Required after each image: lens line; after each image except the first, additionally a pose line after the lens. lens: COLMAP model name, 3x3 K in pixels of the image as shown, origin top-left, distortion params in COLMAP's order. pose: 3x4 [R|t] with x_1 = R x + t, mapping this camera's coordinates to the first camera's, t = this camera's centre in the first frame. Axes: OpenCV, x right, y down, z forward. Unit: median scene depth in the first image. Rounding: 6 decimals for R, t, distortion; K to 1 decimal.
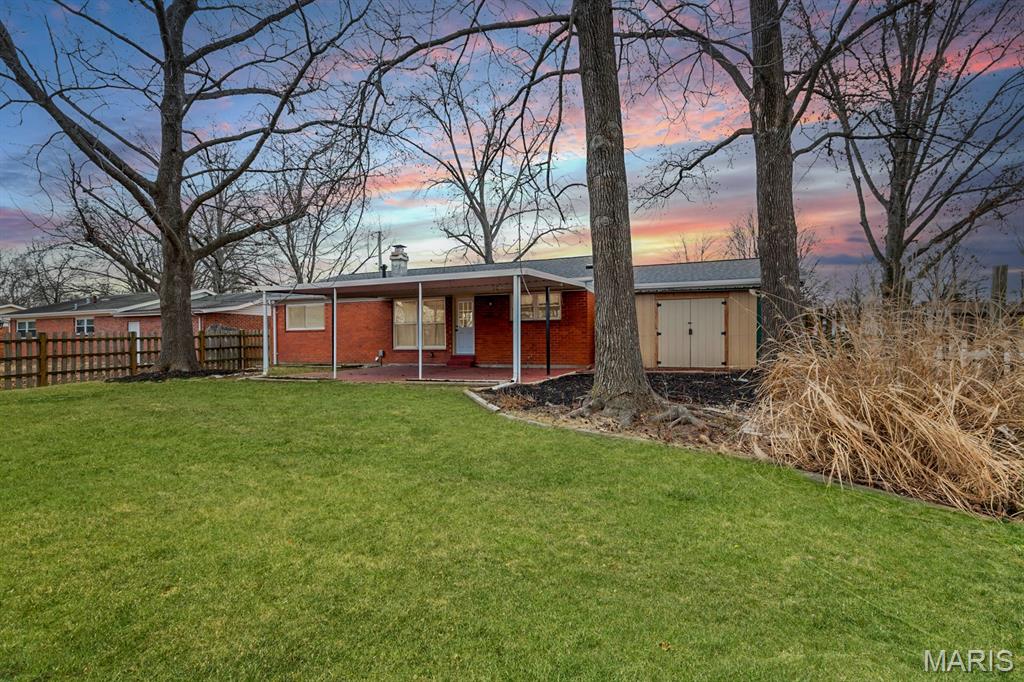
lens RADIAL K [[468.5, 0, 503.4], [0, 468.5, 343.2], [0, 0, 1]] dist [0.005220, 0.000553]
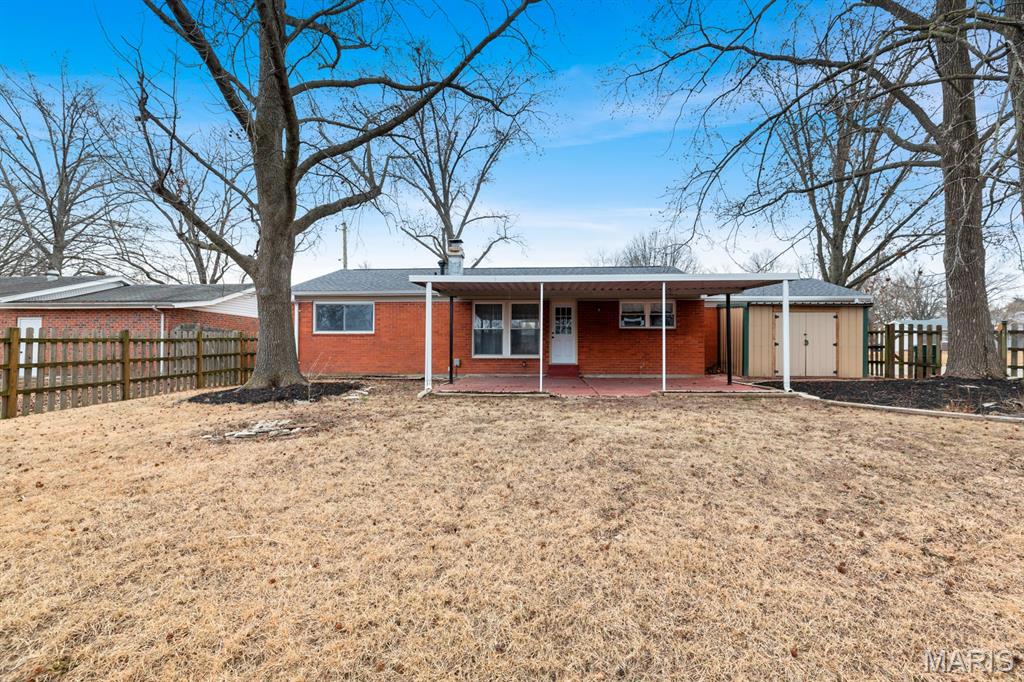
lens RADIAL K [[468.5, 0, 510.5], [0, 468.5, 337.6], [0, 0, 1]] dist [0.005220, 0.000553]
pose [[0.948340, 0.019341, 0.316665, -0.525732], [-0.008435, 0.999324, -0.035774, 0.007081], [-0.317143, 0.031255, 0.947863, 0.180416]]
